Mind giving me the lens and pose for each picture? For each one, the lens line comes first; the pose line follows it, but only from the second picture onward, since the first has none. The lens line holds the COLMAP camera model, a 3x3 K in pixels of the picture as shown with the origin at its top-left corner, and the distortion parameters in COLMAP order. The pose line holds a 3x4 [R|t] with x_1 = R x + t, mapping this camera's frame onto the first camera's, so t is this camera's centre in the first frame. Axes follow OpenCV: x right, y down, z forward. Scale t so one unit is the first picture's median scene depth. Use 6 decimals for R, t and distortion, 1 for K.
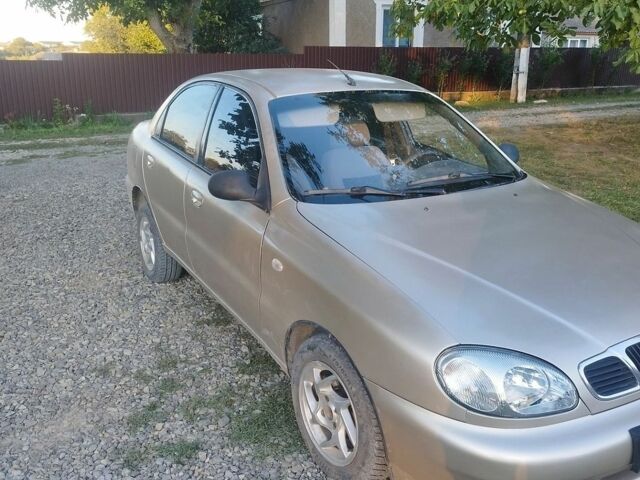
lens RADIAL K [[560.7, 0, 320.0], [0, 560.7, 240.0], [0, 0, 1]] dist [0.005648, 0.007089]
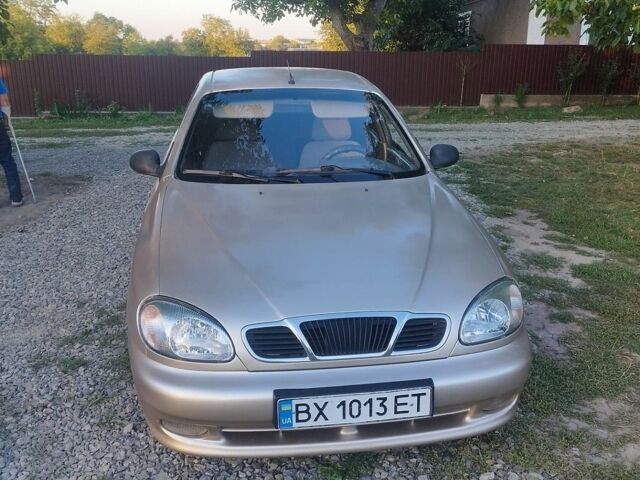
lens RADIAL K [[560.7, 0, 320.0], [0, 560.7, 240.0], [0, 0, 1]] dist [0.005648, 0.007089]
pose [[0.938293, 0.114972, -0.326171, 0.177369], [-0.113623, 0.993252, 0.023254, -0.000313], [0.326643, 0.015242, 0.945025, -0.009362]]
